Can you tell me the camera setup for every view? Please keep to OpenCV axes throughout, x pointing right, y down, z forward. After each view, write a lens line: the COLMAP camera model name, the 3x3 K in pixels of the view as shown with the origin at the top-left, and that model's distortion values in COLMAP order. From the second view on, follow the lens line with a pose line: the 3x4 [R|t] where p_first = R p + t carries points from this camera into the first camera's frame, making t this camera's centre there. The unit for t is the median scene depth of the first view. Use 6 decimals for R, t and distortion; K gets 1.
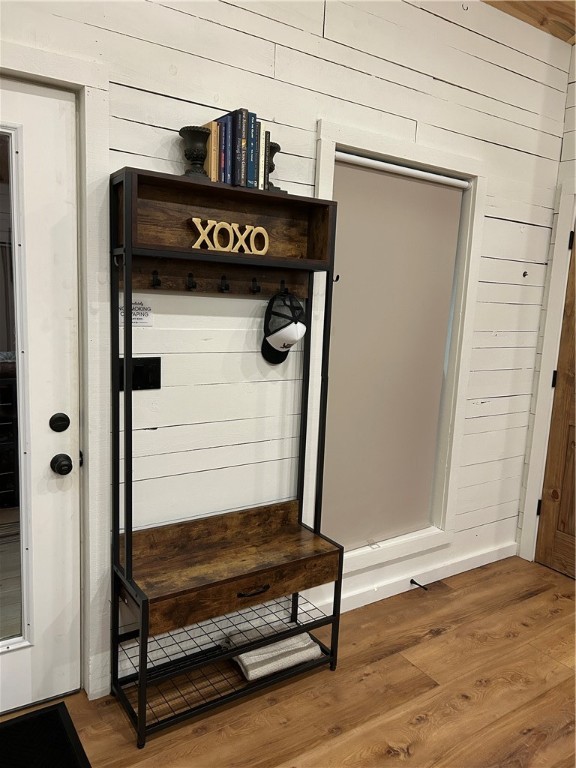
lens RADIAL K [[575.8, 0, 286.8], [0, 575.8, 384.5], [0, 0, 1]] dist [0.052099, -0.049501]
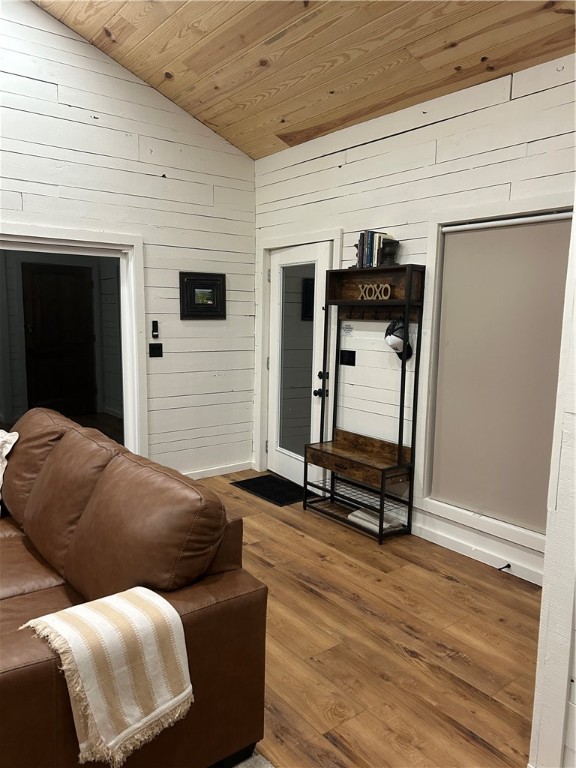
lens RADIAL K [[575.8, 0, 288.7], [0, 575.8, 385.1], [0, 0, 1]] dist [0.052099, -0.049501]
pose [[0.062969, 0.080253, -0.994784, 1.838623], [-0.161099, 0.984507, 0.069226, -0.030440], [0.984927, 0.155899, 0.074922, 0.607871]]
